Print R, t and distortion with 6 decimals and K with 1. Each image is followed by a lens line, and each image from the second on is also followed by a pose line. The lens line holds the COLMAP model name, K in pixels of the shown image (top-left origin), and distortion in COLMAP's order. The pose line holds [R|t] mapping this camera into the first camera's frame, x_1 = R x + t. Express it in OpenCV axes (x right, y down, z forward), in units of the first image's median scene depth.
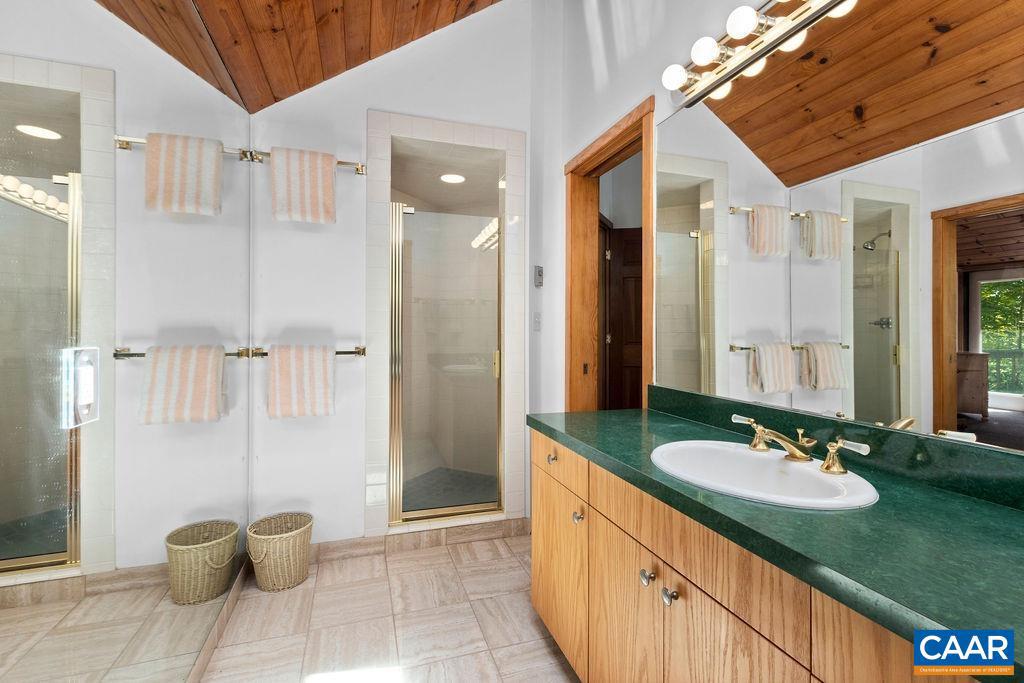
lens RADIAL K [[465.6, 0, 510.7], [0, 465.6, 333.5], [0, 0, 1]] dist [0.012621, -0.000522]
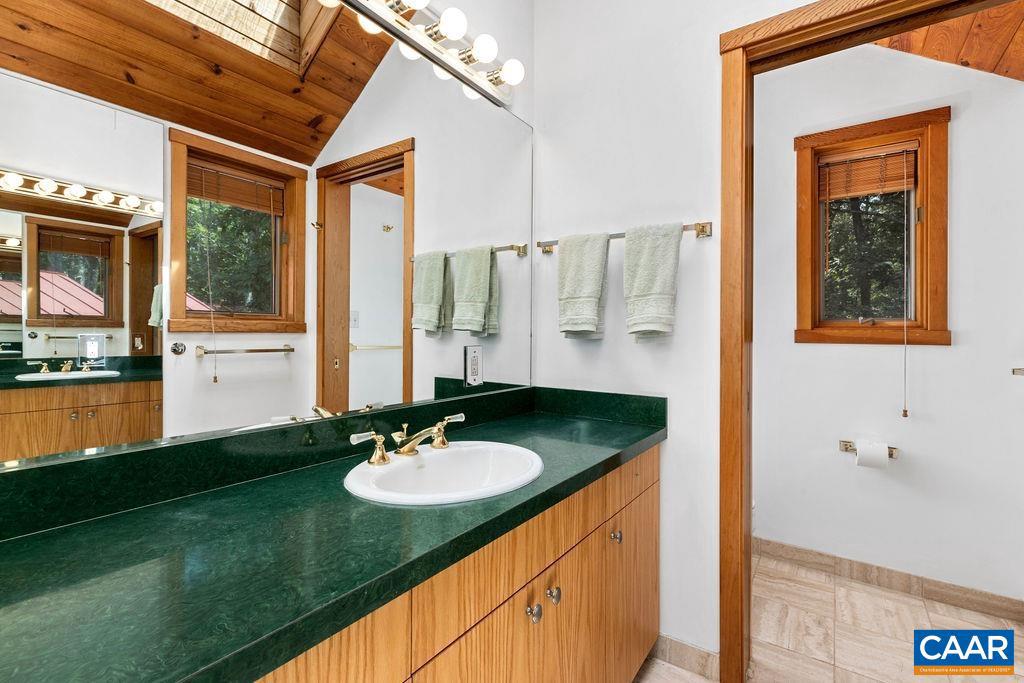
lens RADIAL K [[465.6, 0, 510.7], [0, 465.6, 333.5], [0, 0, 1]] dist [0.012621, -0.000522]
pose [[-0.588282, 0.000330, 0.808655, -0.379509], [-0.002811, 0.999993, -0.002454, 0.006146], [-0.808651, -0.003717, -0.588277, 1.517341]]
